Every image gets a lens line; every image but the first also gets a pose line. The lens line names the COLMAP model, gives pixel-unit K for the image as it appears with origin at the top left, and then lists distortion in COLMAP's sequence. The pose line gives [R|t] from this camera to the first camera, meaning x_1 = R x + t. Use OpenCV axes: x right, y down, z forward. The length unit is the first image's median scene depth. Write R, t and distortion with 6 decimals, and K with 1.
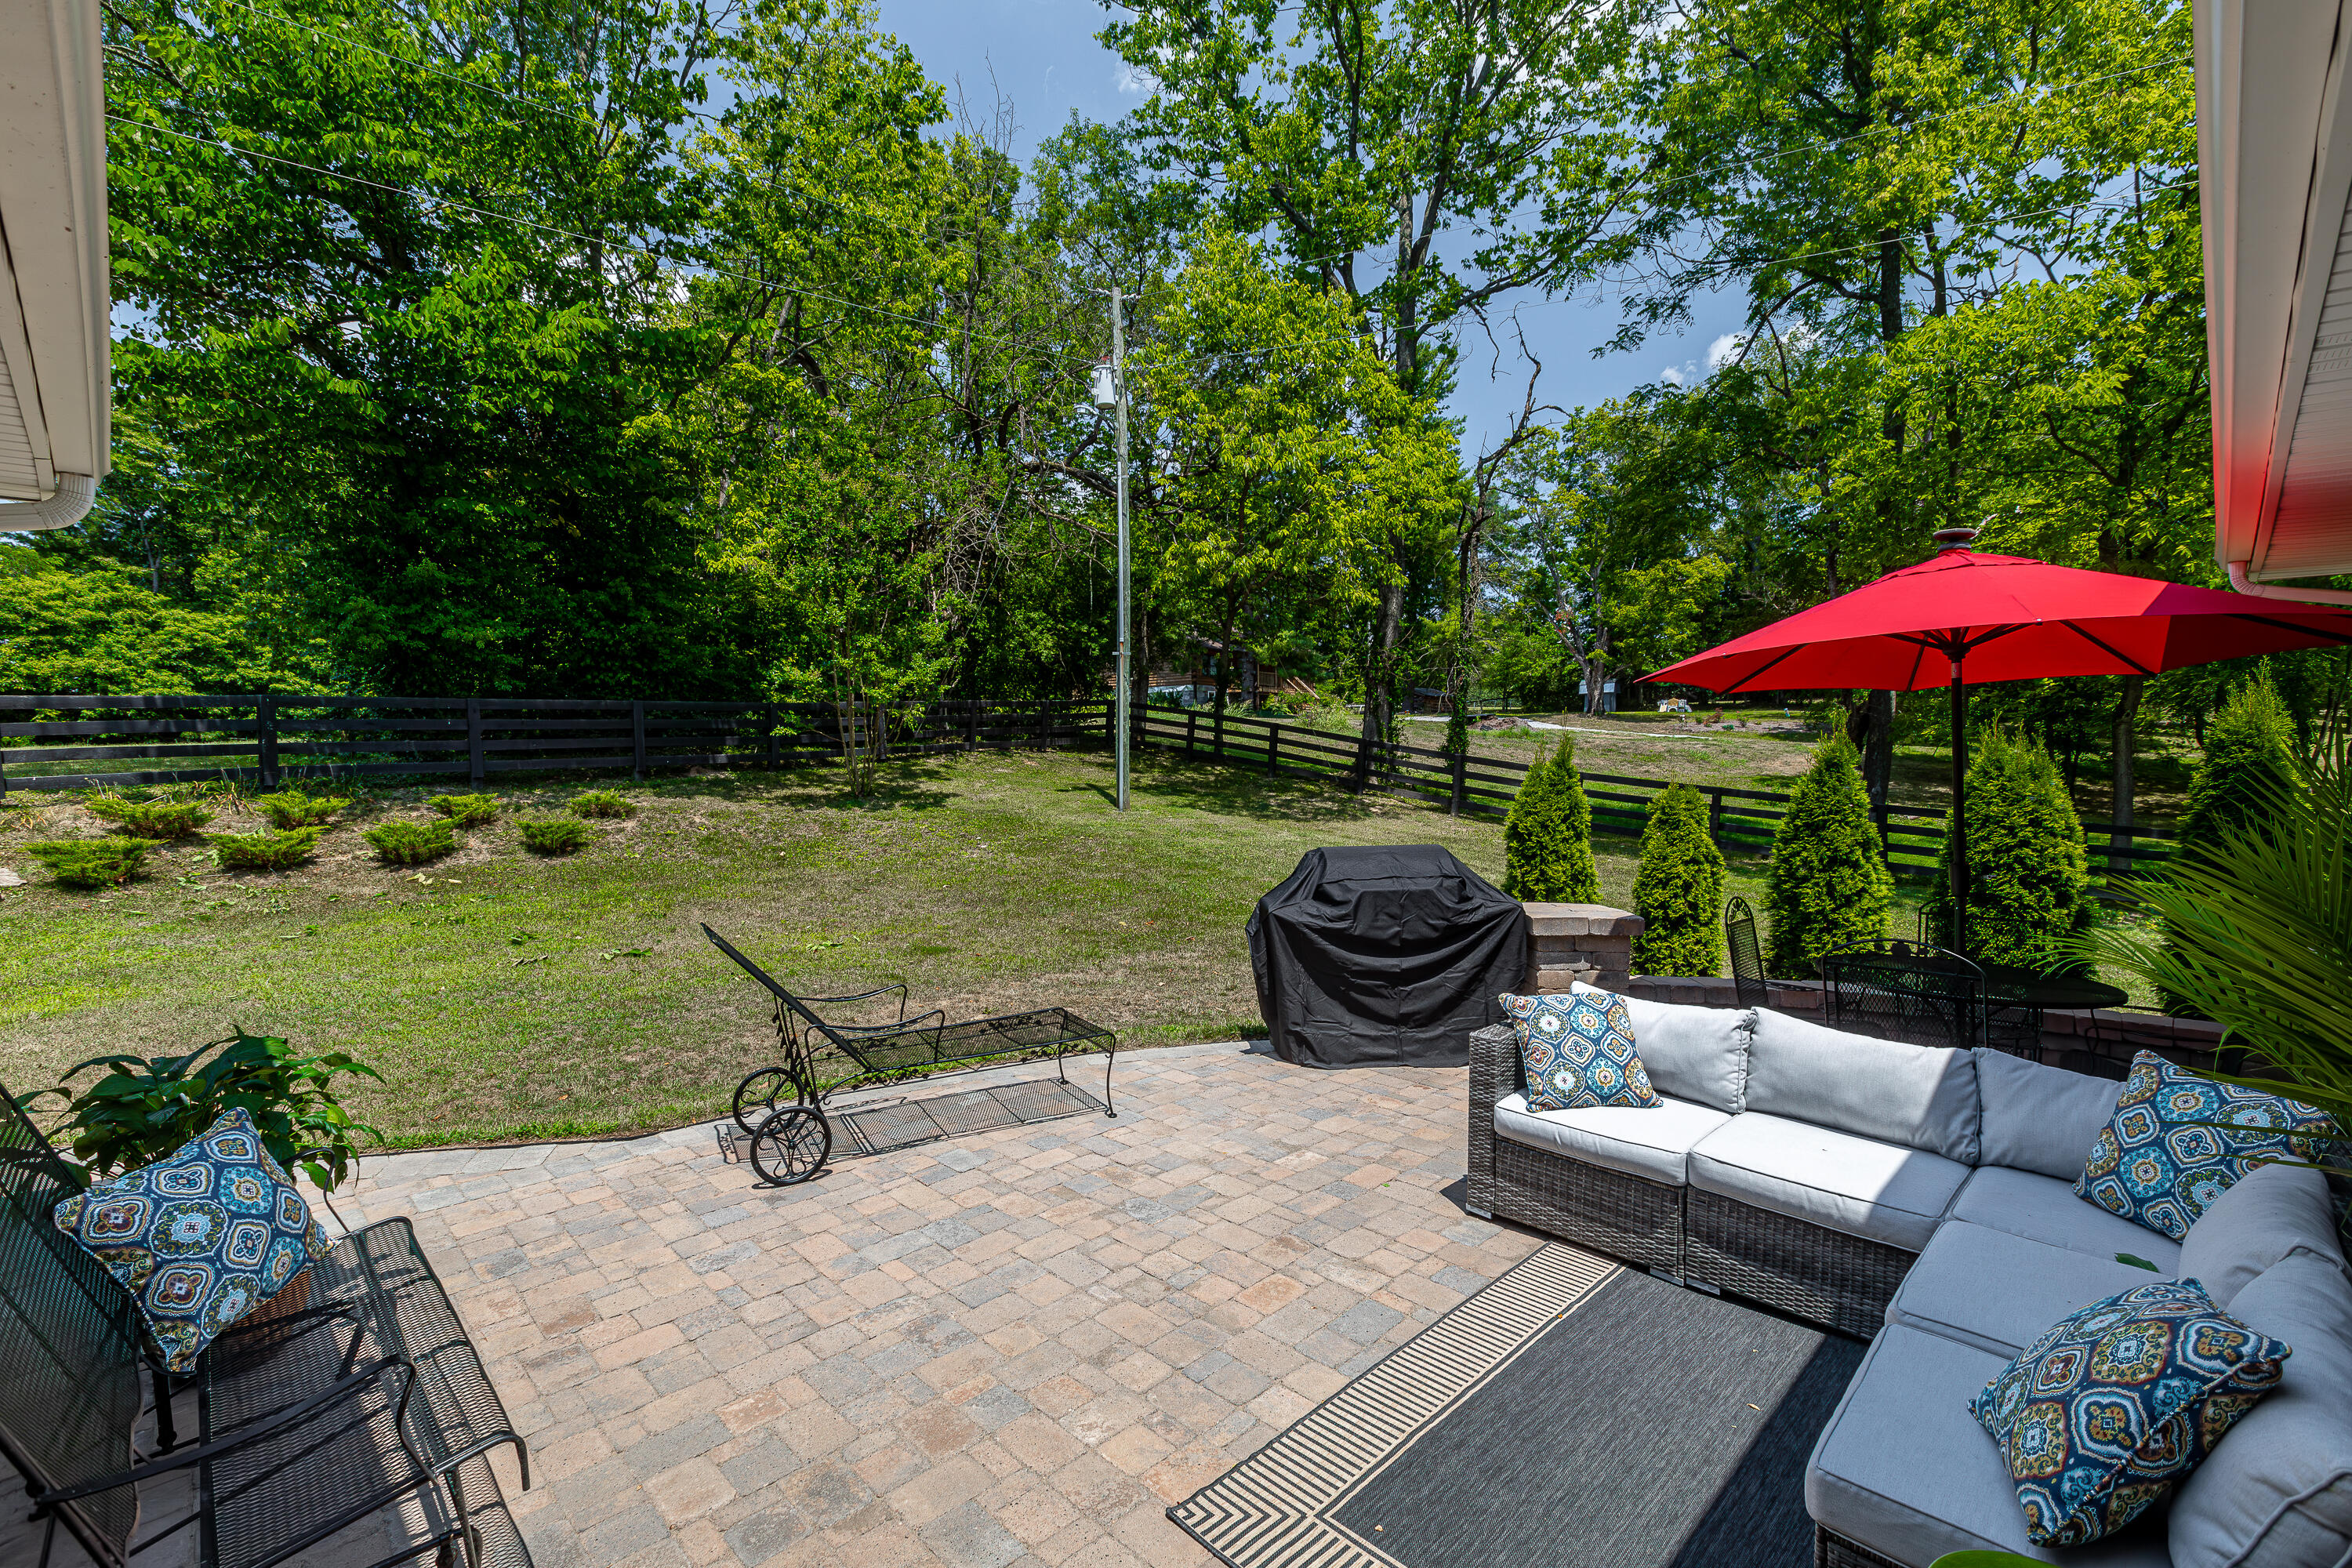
lens RADIAL K [[1067.3, 0, 1176.0], [0, 1067.3, 784.0], [0, 0, 1]] dist [0.001023, 0.000952]
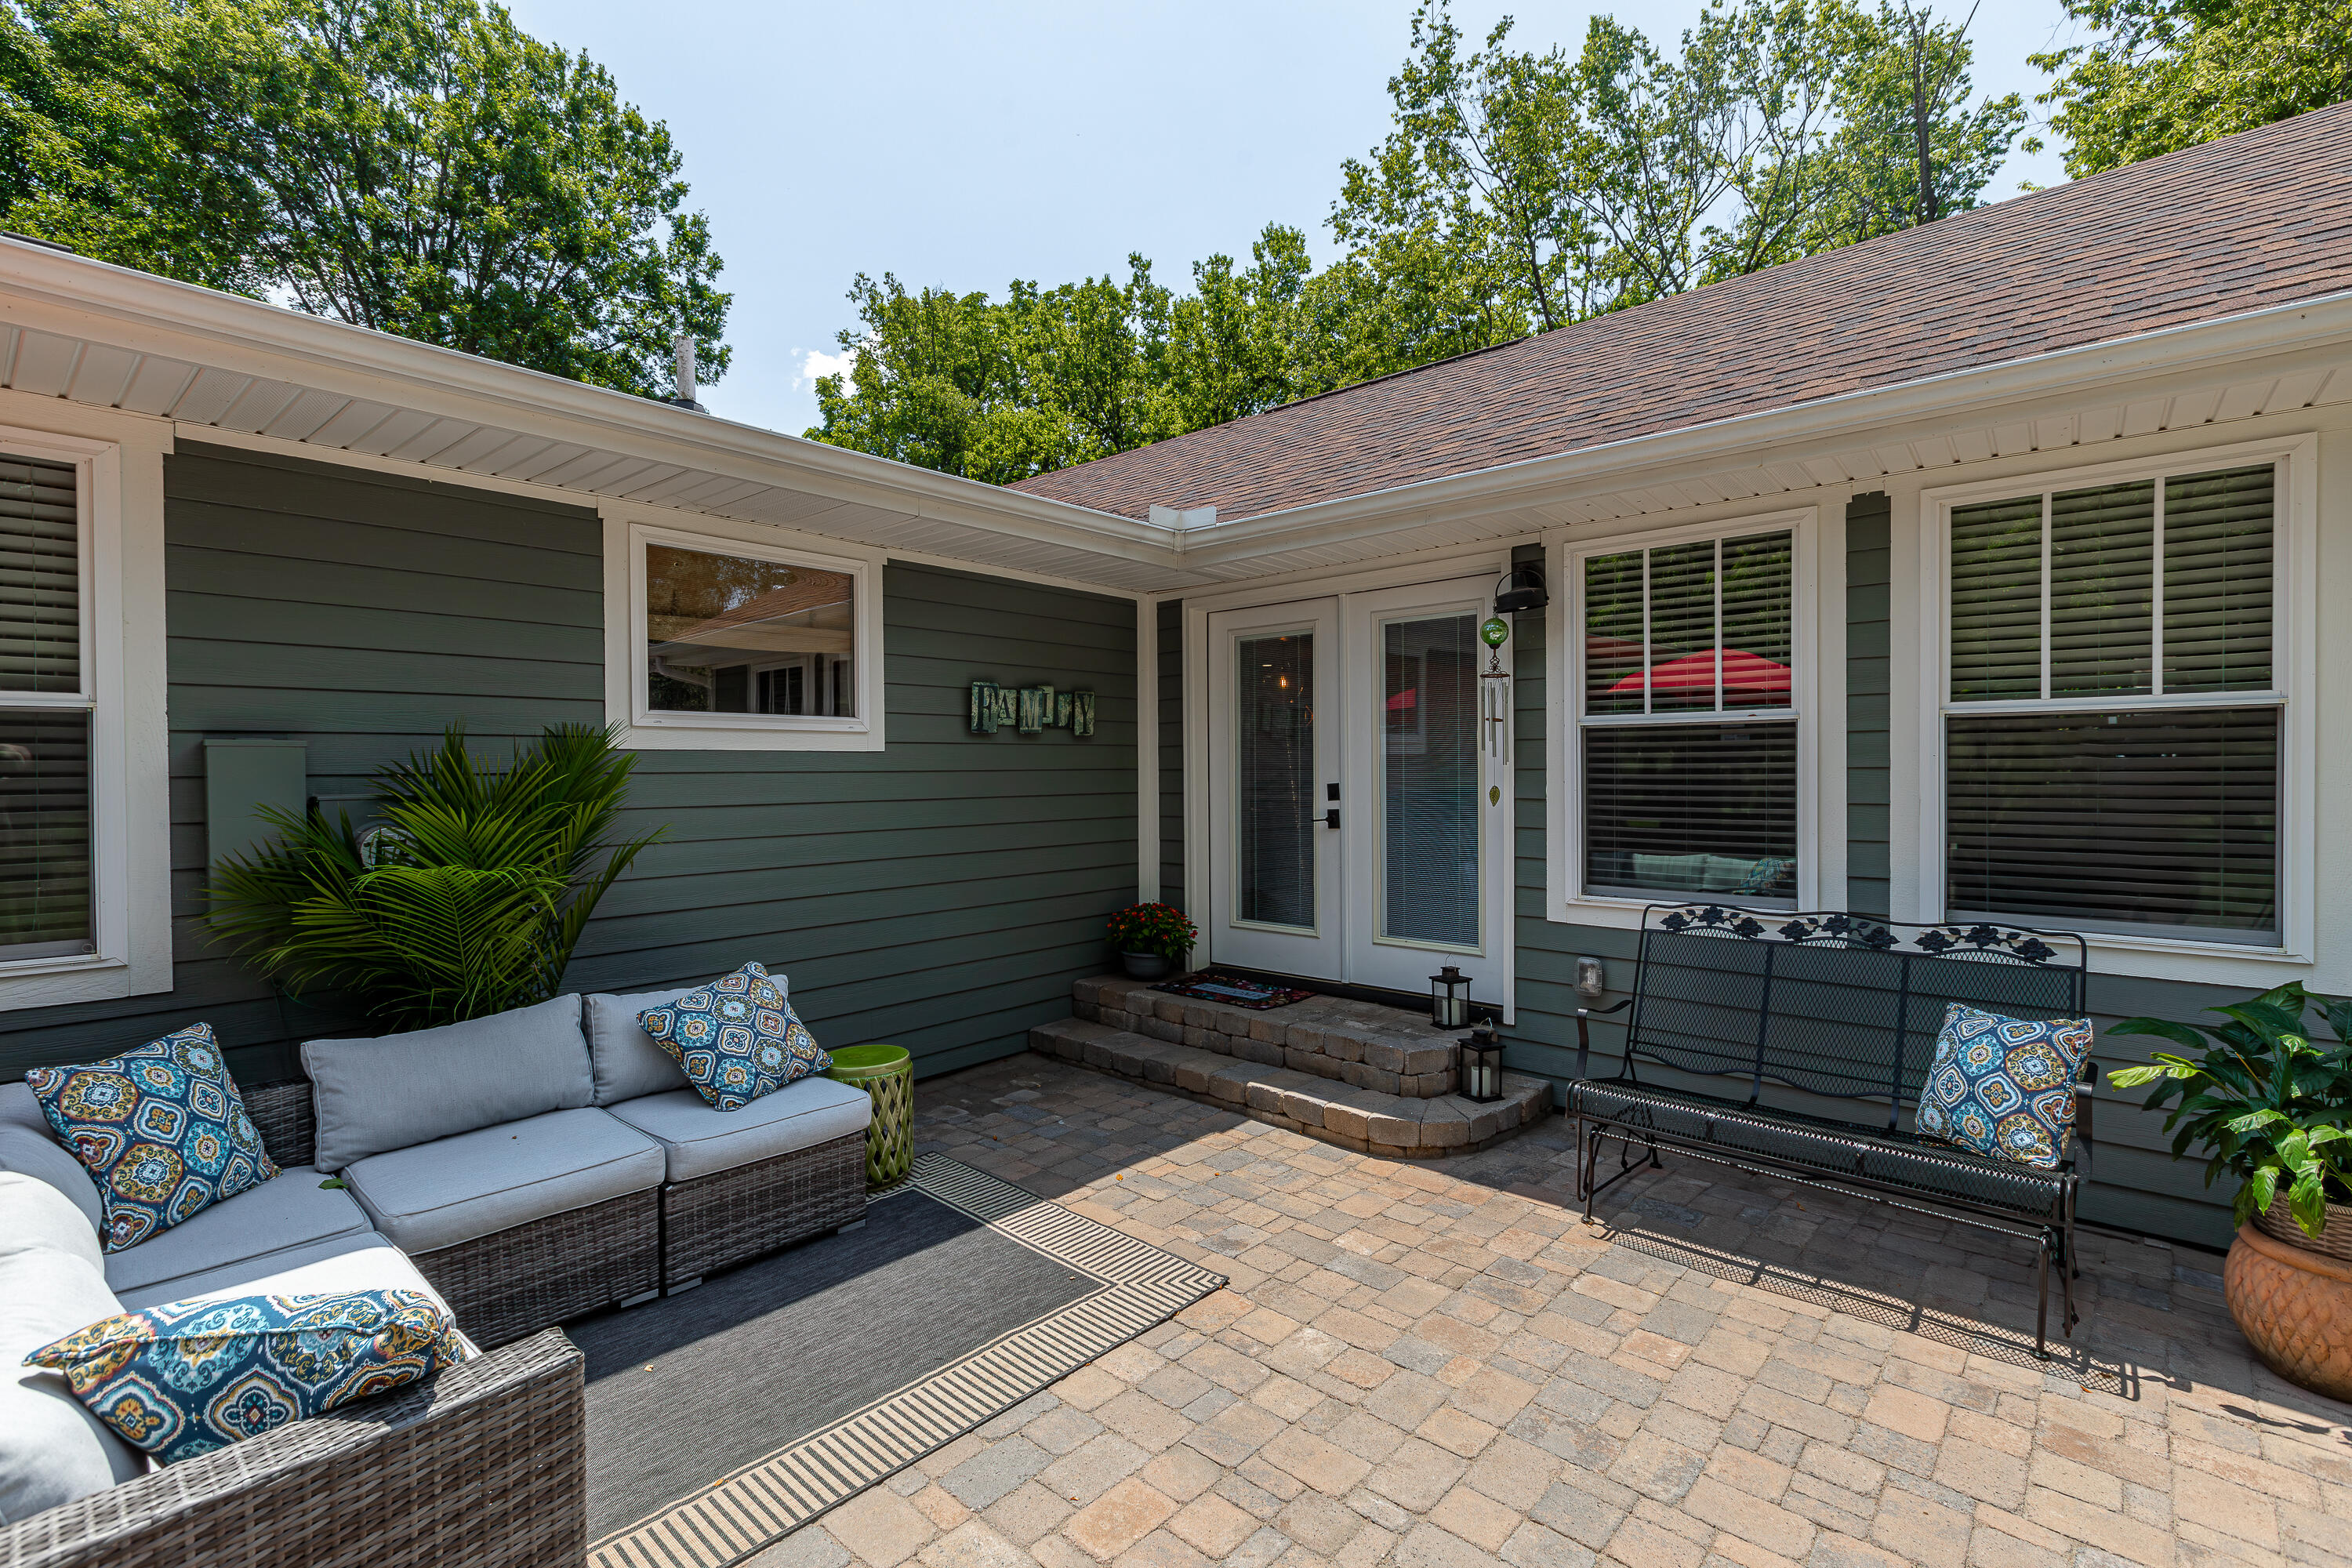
lens RADIAL K [[1067.3, 0, 1176.0], [0, 1067.3, 784.0], [0, 0, 1]] dist [0.001023, 0.000952]
pose [[-0.998360, 0.013729, -0.055570, 0.098510], [0.011091, 0.998809, 0.047508, 0.004907], [0.056156, 0.046814, -0.997324, 1.851889]]
